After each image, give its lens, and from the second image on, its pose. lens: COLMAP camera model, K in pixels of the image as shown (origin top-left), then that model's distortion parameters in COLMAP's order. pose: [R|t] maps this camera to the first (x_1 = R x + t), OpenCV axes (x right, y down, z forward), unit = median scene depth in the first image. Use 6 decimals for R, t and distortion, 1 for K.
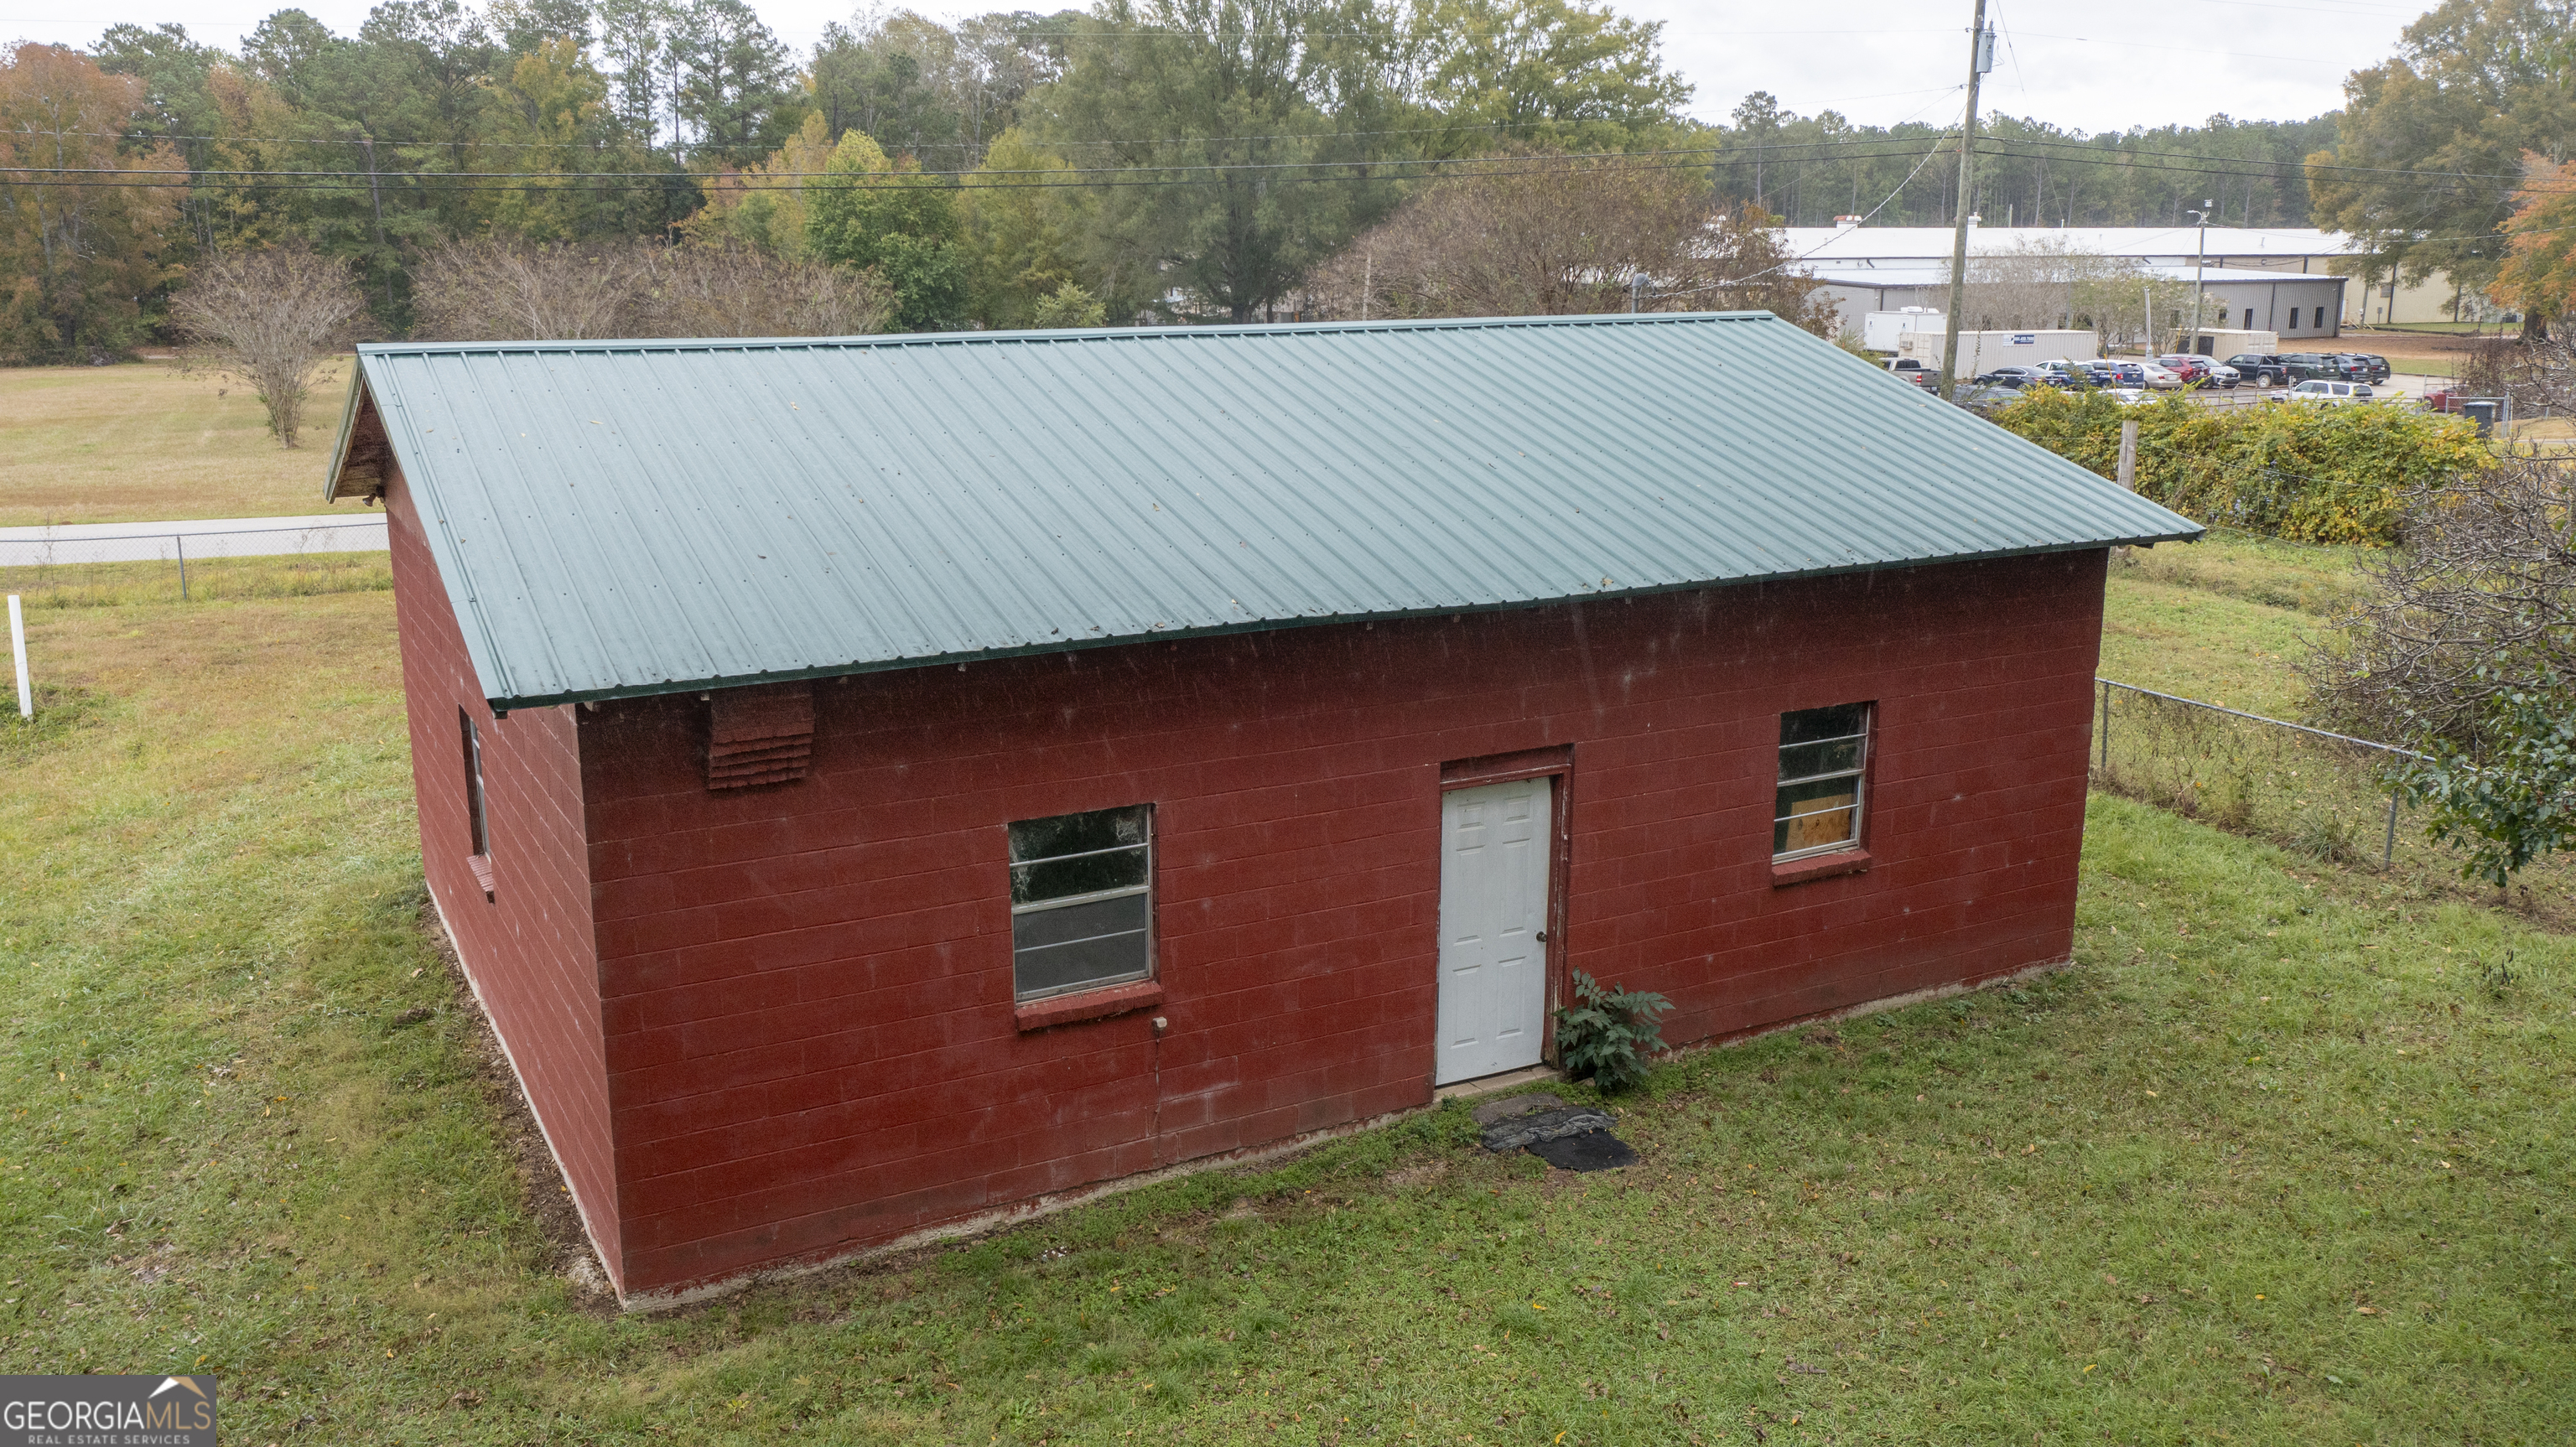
lens RADIAL K [[2043.9, 0, 1296.3], [0, 2043.9, 710.3], [0, 0, 1]] dist [-0.015306, 0.018669]
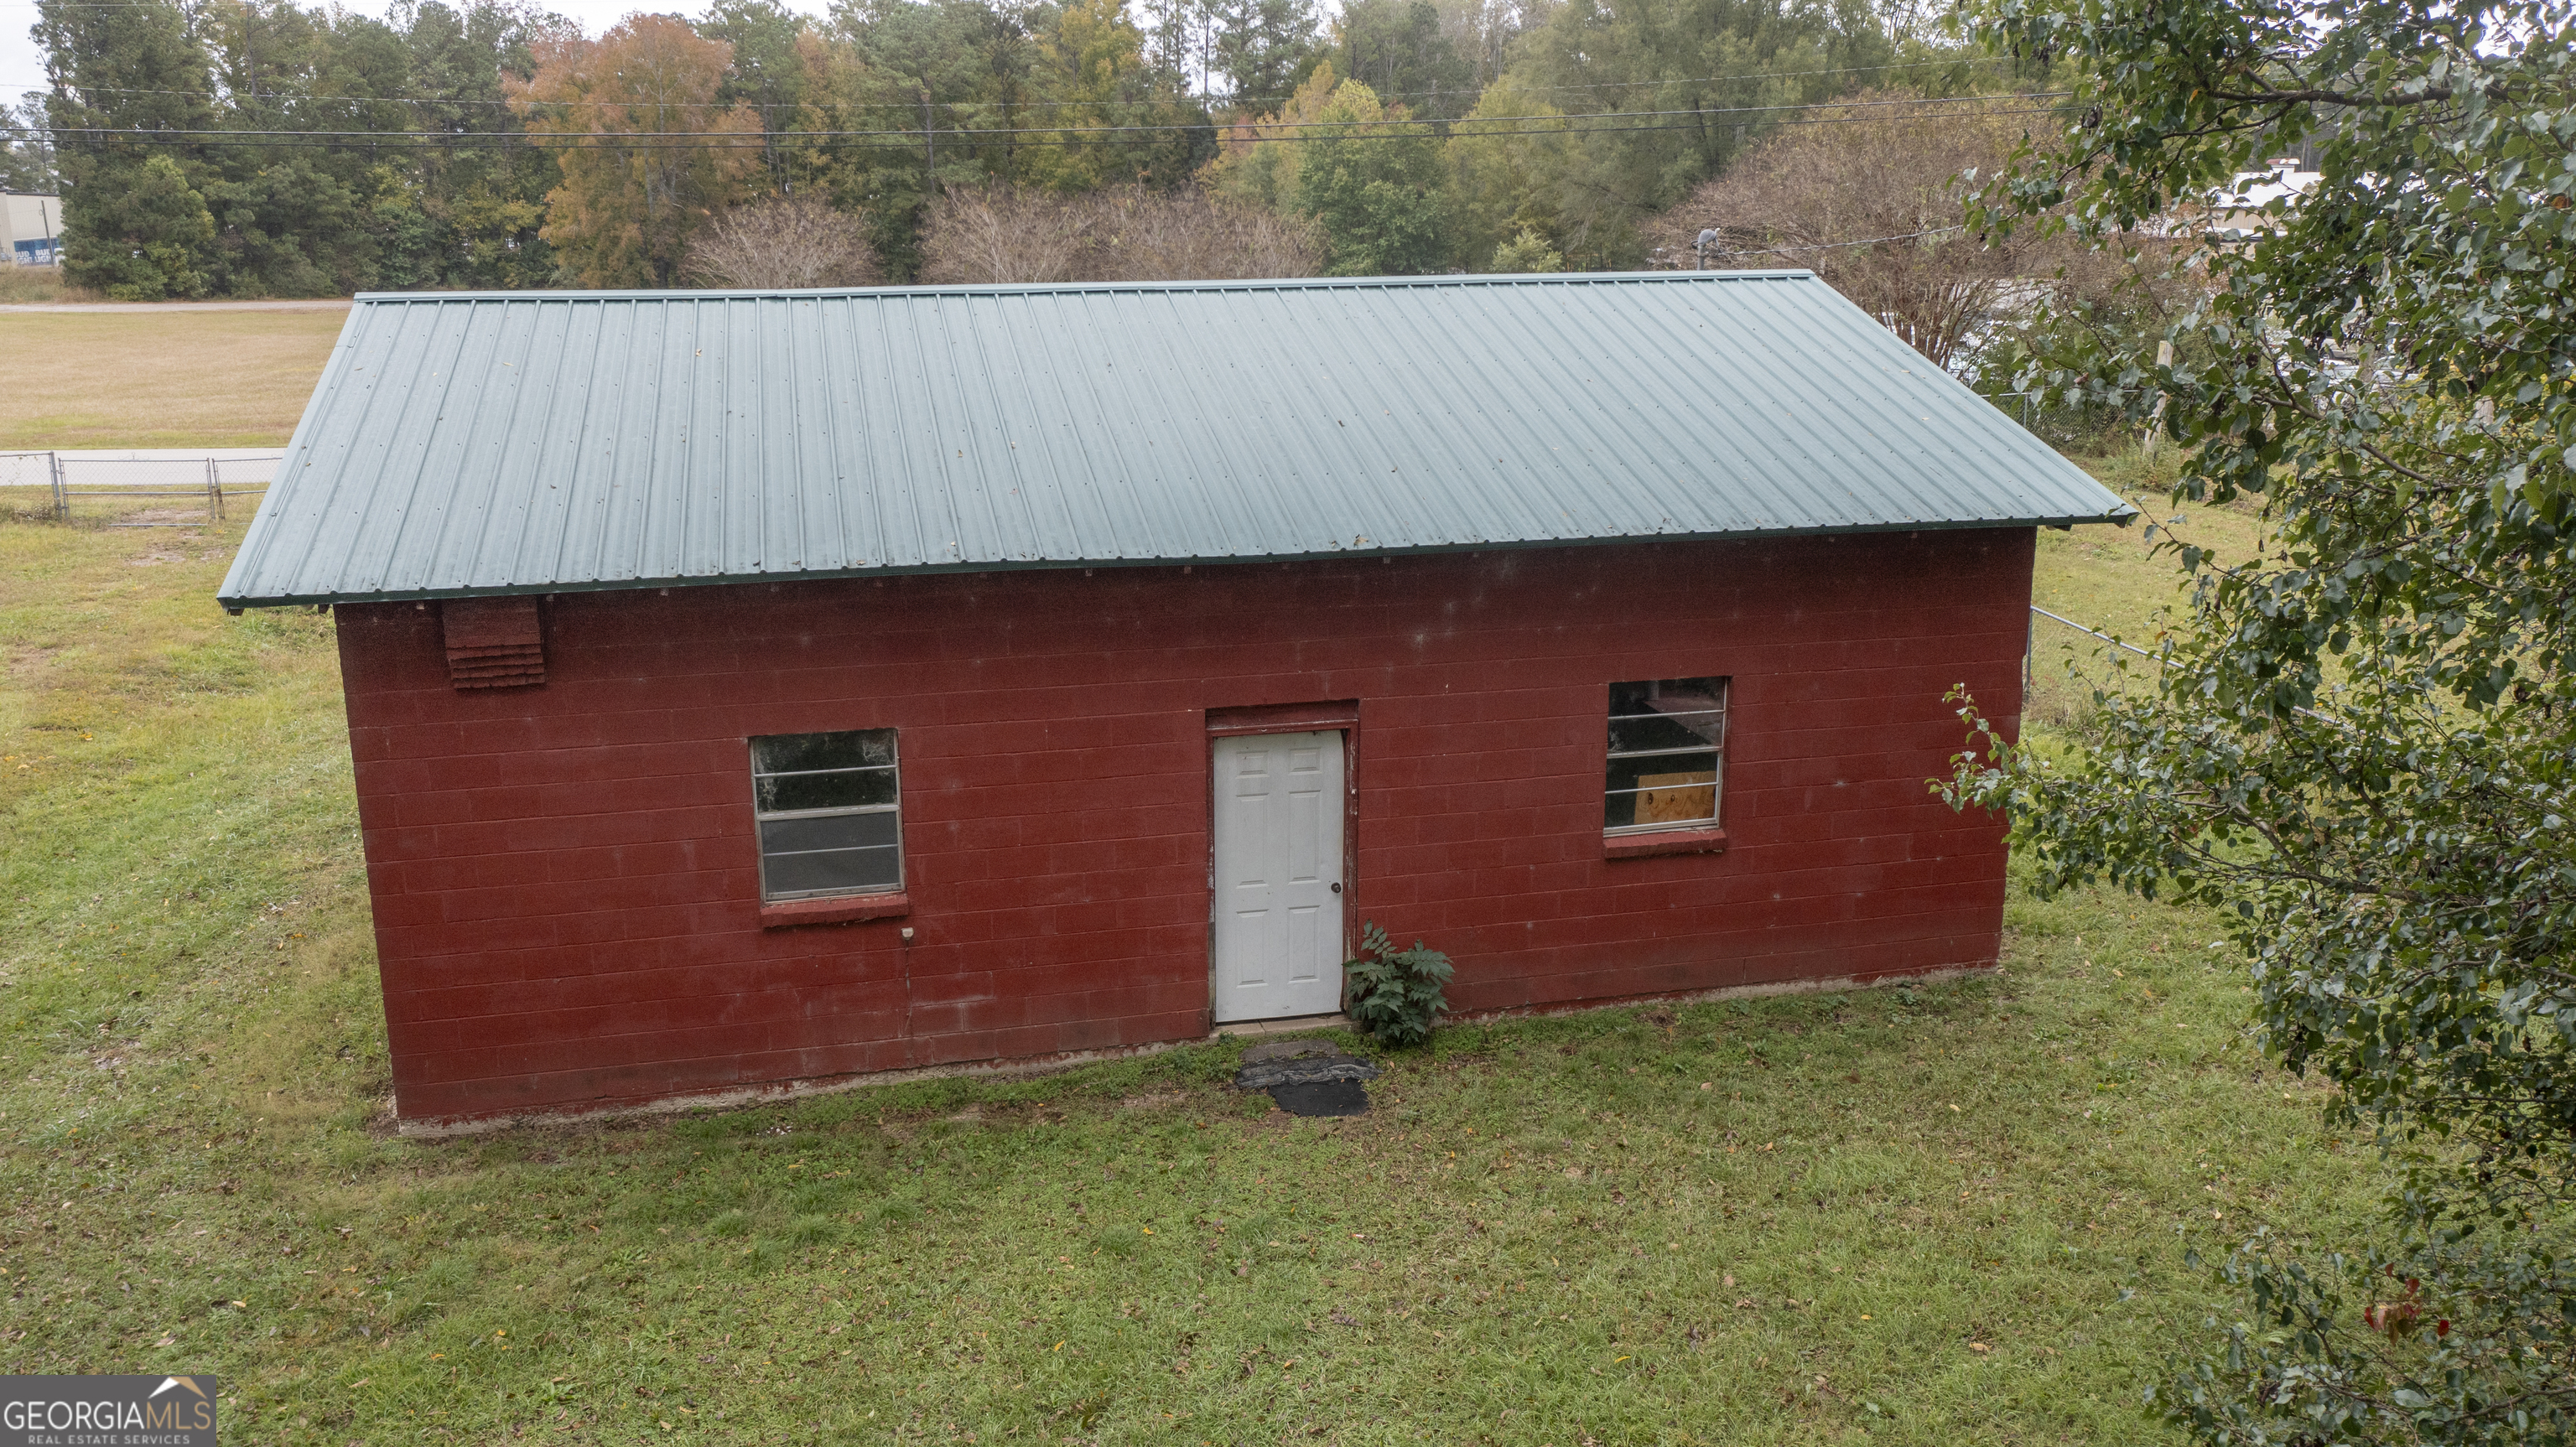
lens RADIAL K [[2043.9, 0, 1296.3], [0, 2043.9, 710.3], [0, 0, 1]] dist [-0.015306, 0.018669]
pose [[0.965018, 0.061737, -0.254810, 0.357369], [-0.055390, 0.997951, 0.032014, -0.008910], [0.256265, -0.016780, 0.966461, 0.012502]]
